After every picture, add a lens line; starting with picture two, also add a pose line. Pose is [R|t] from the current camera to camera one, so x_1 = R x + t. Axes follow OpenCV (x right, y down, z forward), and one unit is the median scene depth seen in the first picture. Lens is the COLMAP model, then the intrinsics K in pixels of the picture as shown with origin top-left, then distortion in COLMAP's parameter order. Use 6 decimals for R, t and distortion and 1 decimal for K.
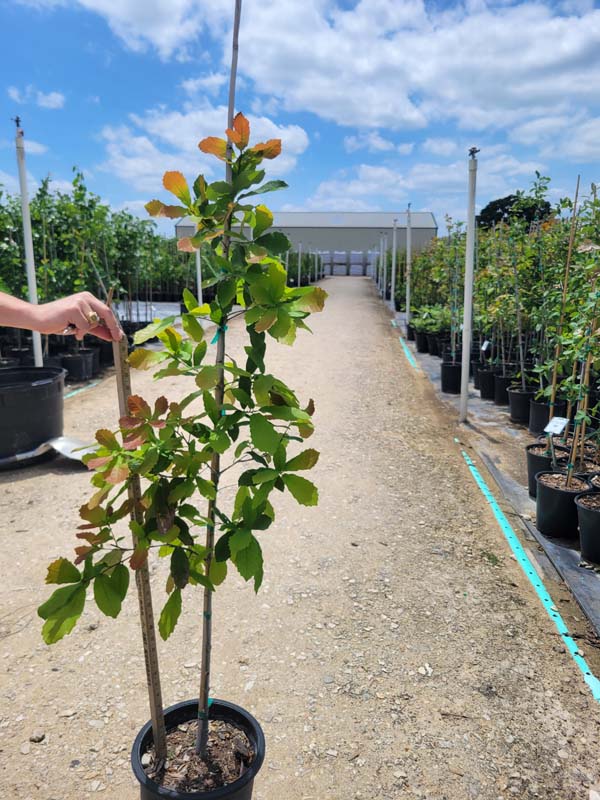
lens RADIAL K [[599.7, 0, 291.3], [0, 599.7, 399.1], [0, 0, 1]] dist [0.003860, -0.007653]
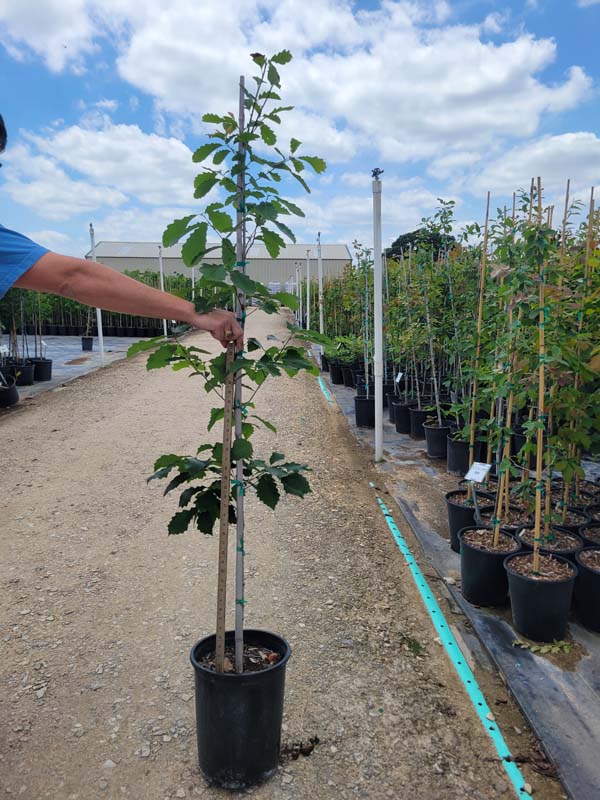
lens RADIAL K [[599.7, 0, 300.7], [0, 599.7, 398.5], [0, 0, 1]] dist [0.003860, -0.007653]
pose [[0.989306, -0.028046, 0.143131, 0.046980], [0.035166, 0.998254, -0.047462, -0.023630], [-0.141550, 0.051987, 0.988565, 0.122306]]
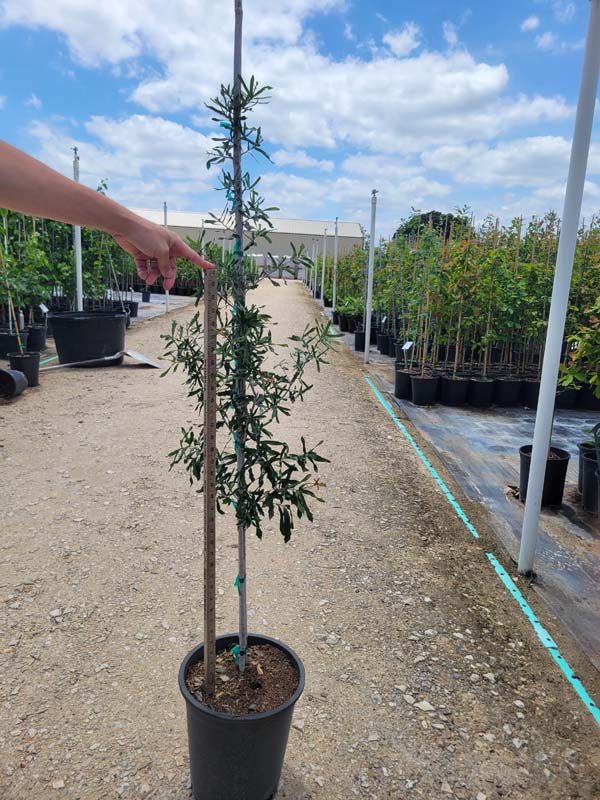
lens RADIAL K [[599.7, 0, 299.6], [0, 599.7, 402.0], [0, 0, 1]] dist [0.003860, -0.007653]
pose [[0.990870, 0.019404, 0.133416, -0.110066], [-0.019406, 0.999811, -0.001287, 0.175081], [-0.133416, -0.001313, 0.991059, -0.633655]]
